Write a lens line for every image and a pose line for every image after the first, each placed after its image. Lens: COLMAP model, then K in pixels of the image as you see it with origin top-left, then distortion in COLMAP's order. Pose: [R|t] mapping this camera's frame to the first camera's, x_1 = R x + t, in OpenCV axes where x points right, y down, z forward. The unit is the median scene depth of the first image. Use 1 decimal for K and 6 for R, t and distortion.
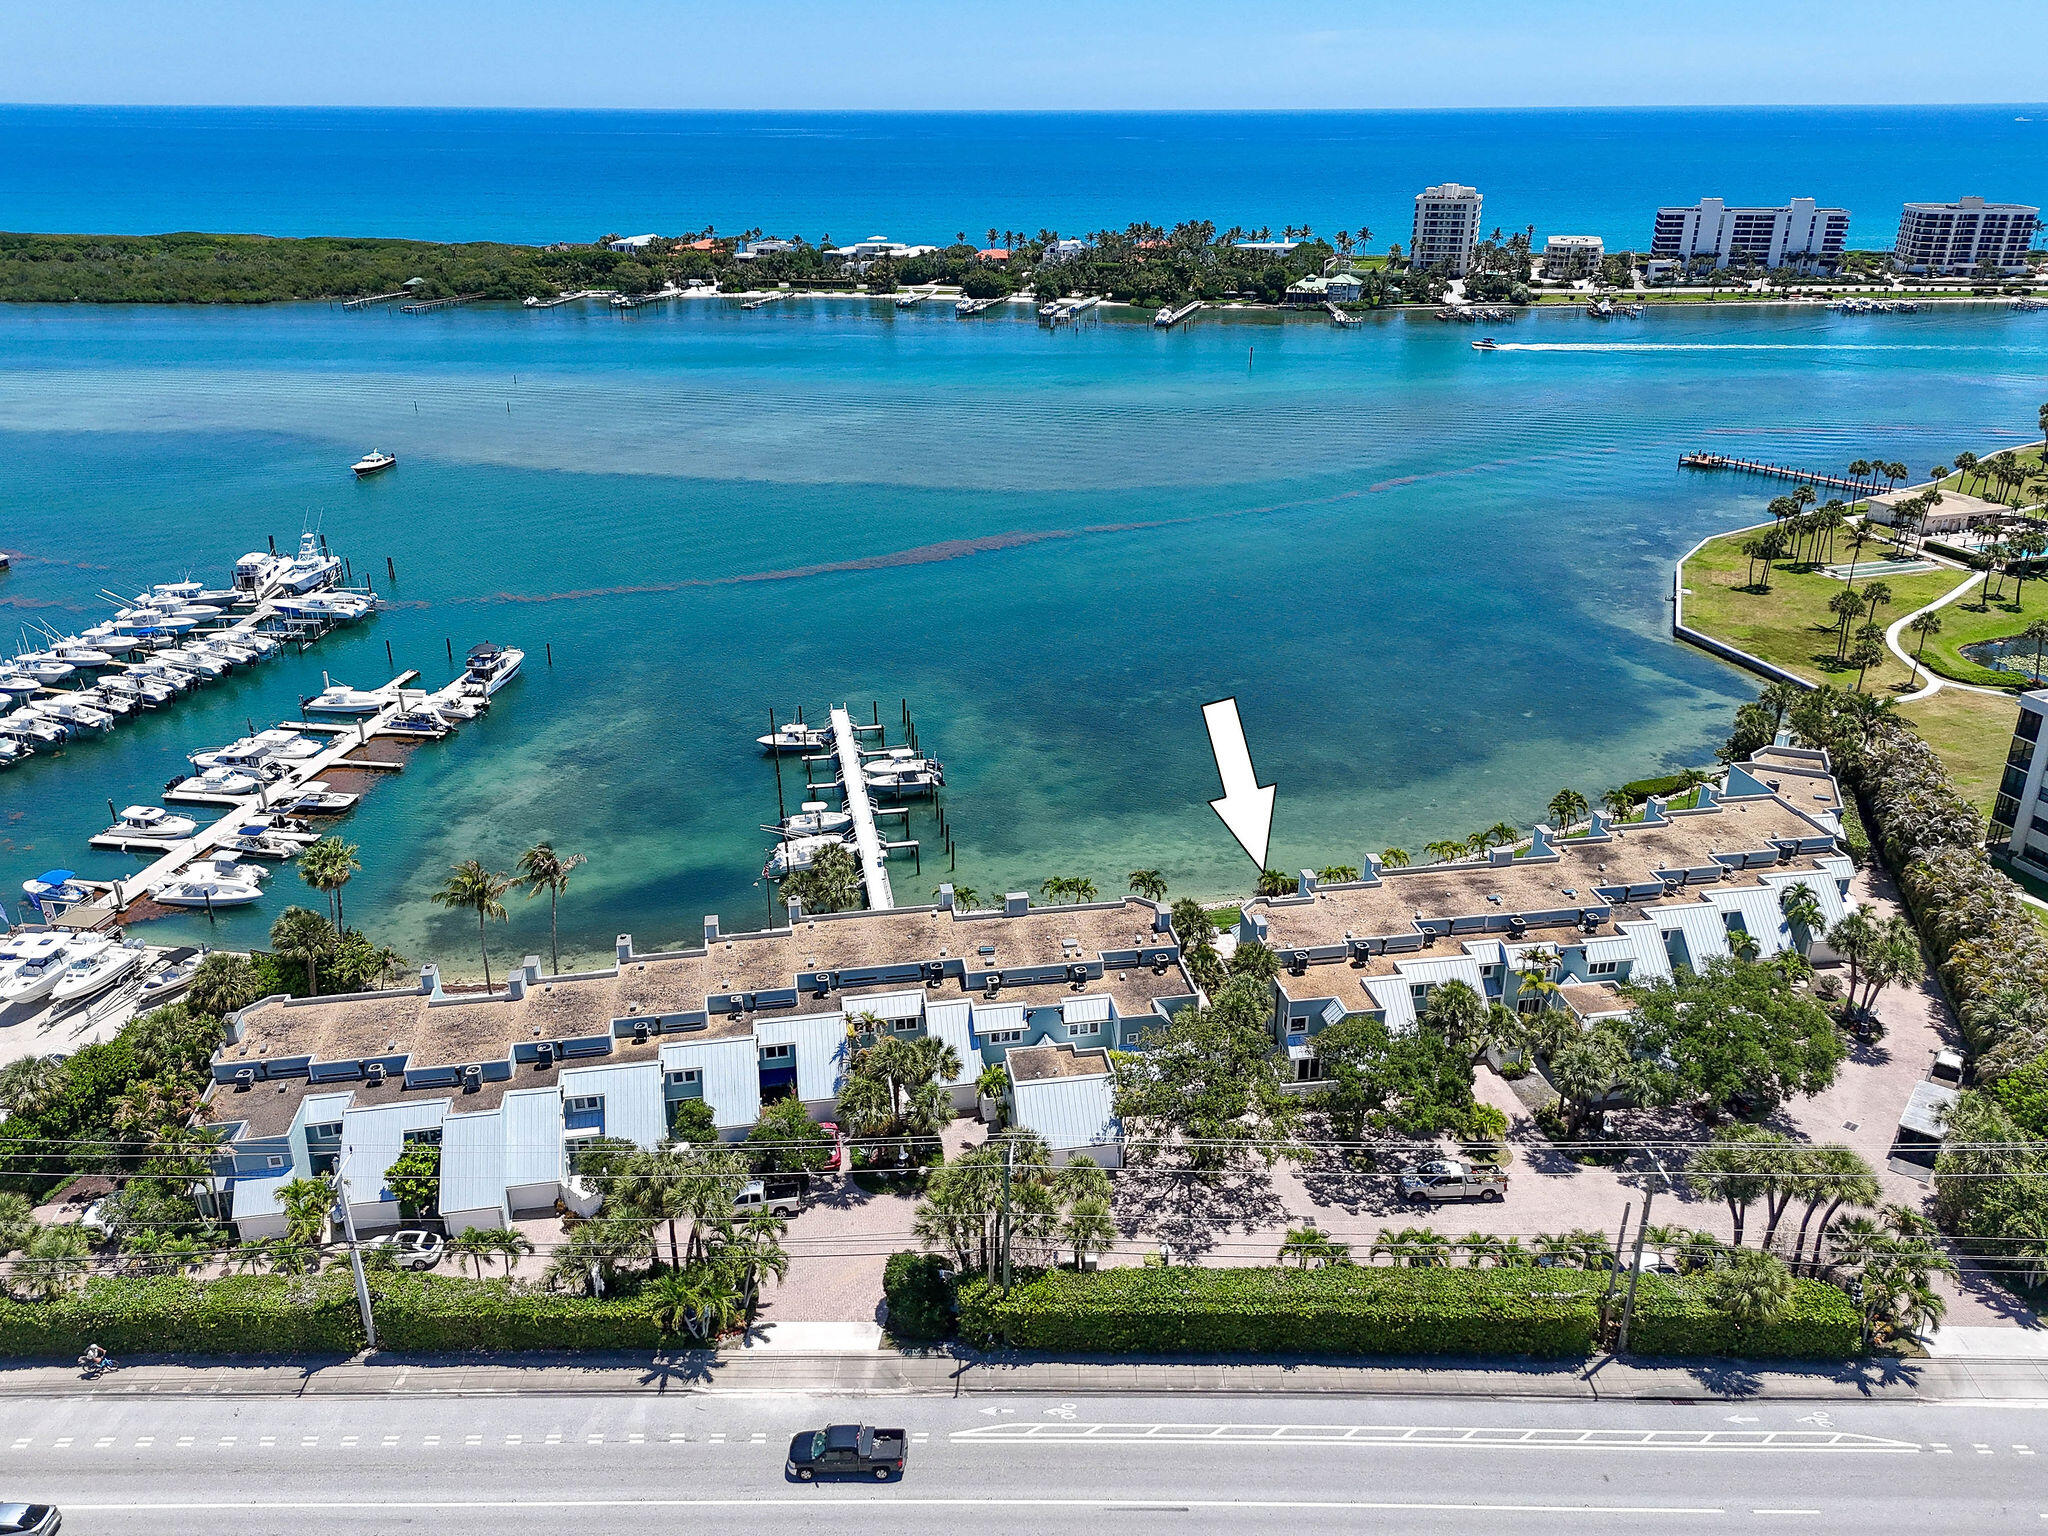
lens RADIAL K [[1515.6, 0, 1024.7], [0, 1515.6, 769.0], [0, 0, 1]] dist [0.061356, -0.044717]
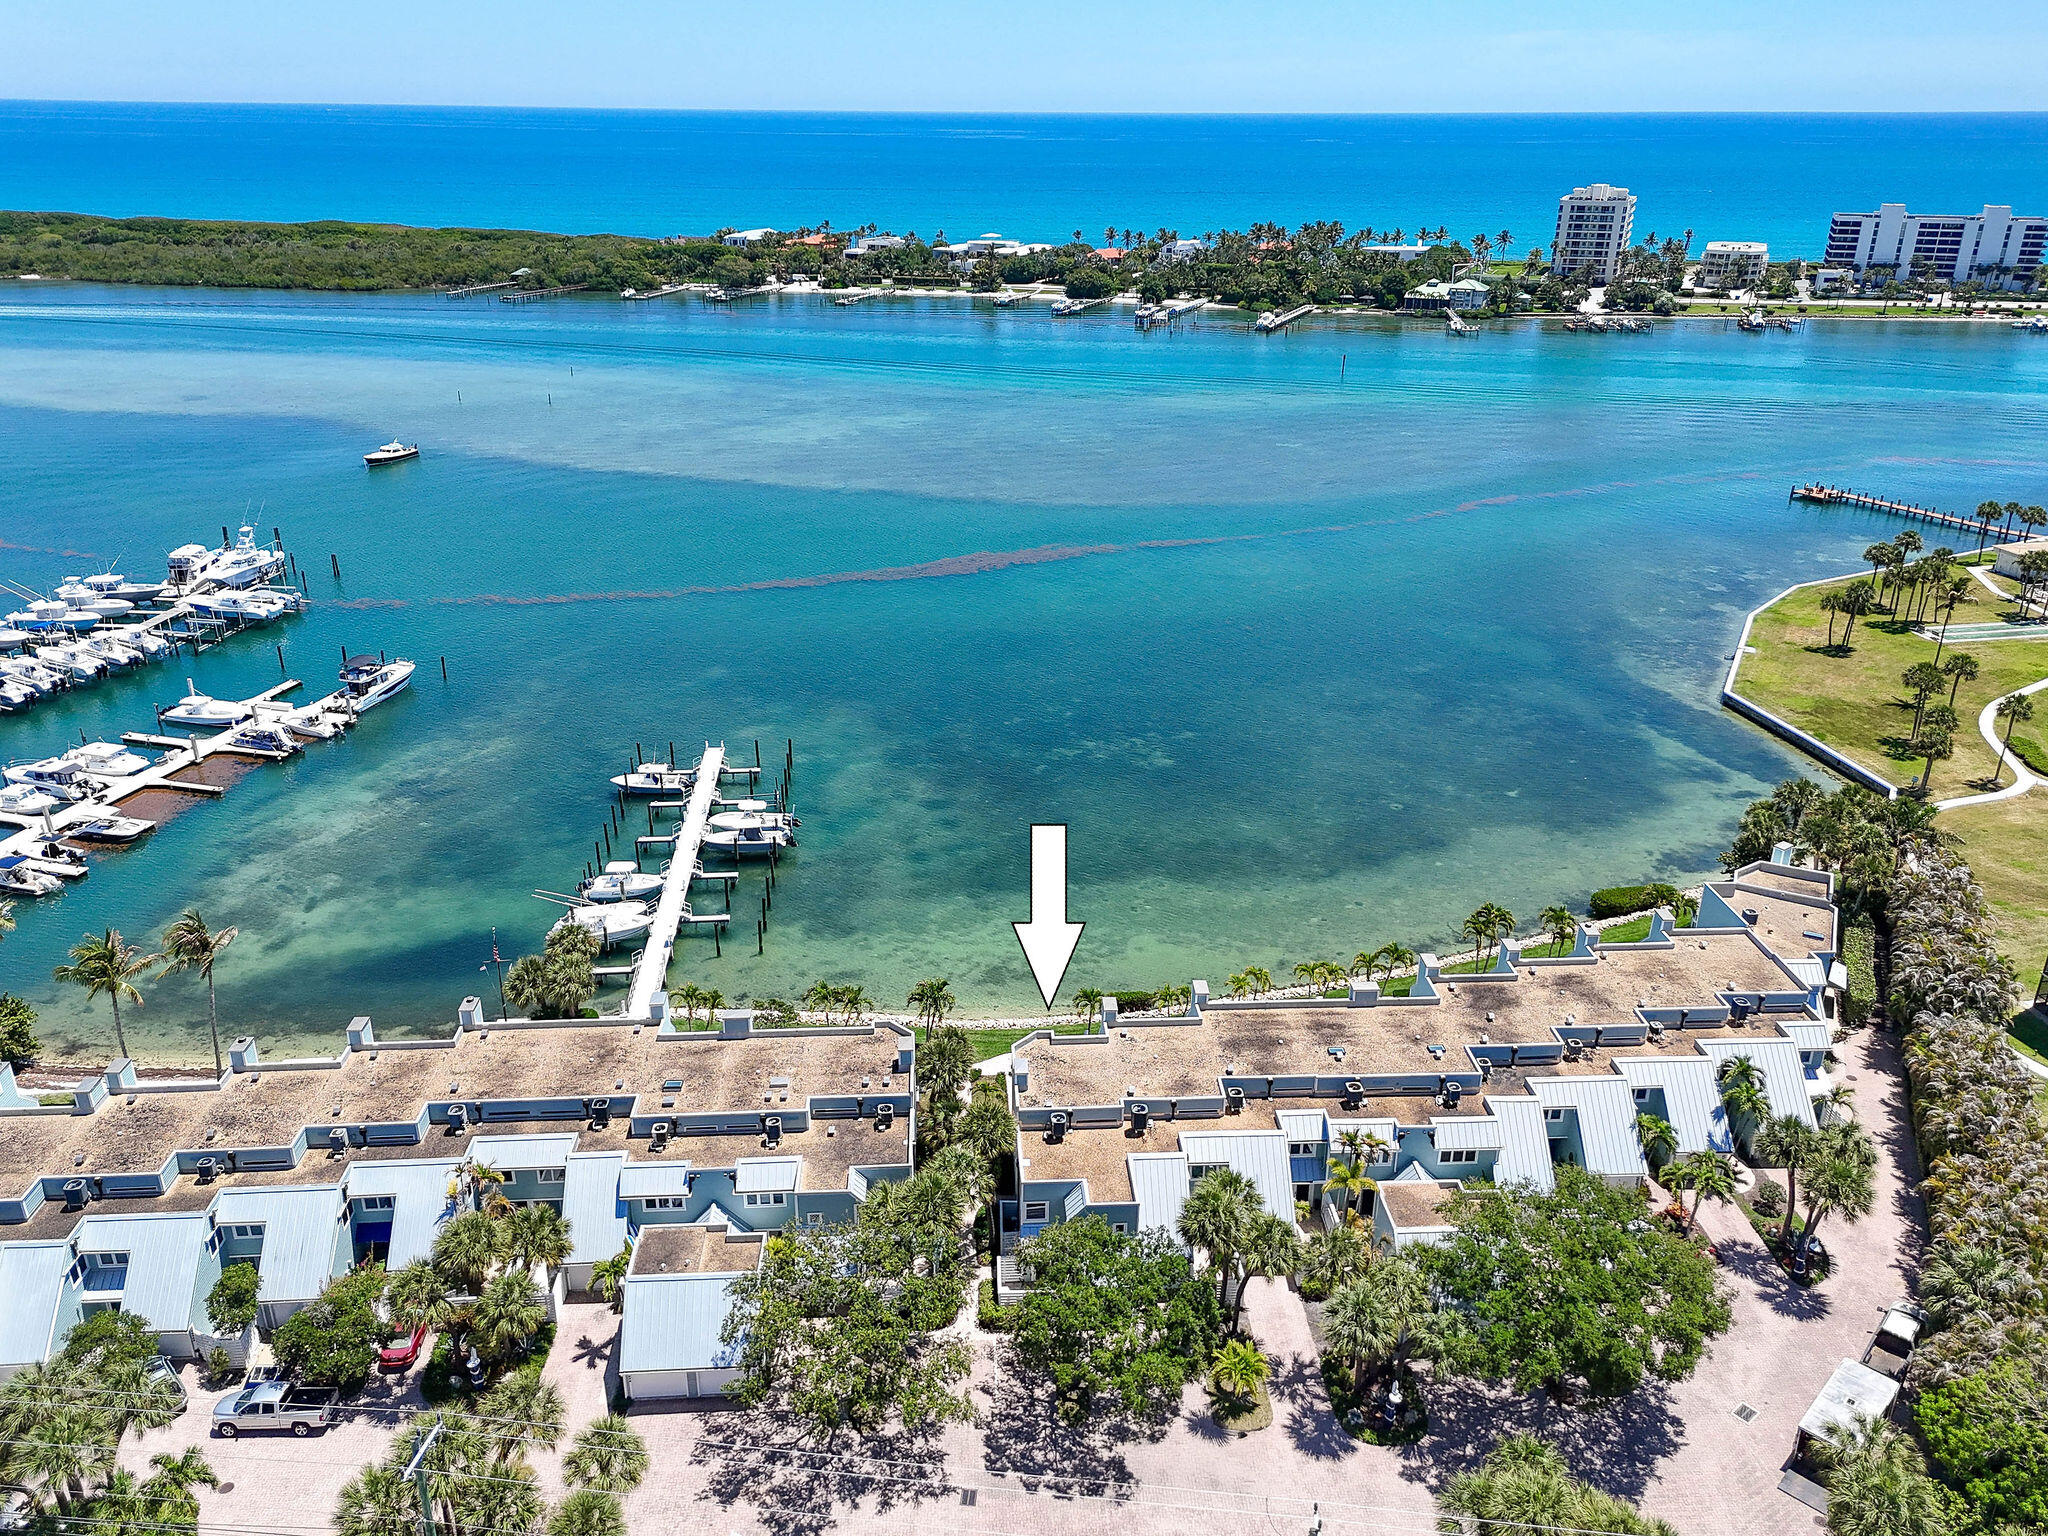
lens RADIAL K [[1515.6, 0, 1018.0], [0, 1515.6, 772.0], [0, 0, 1]] dist [0.061356, -0.044717]
pose [[0.993567, 0.050727, -0.101246, 0.147552], [-0.050678, 0.998710, 0.003057, -0.037624], [0.101270, 0.002093, 0.994857, 0.131918]]
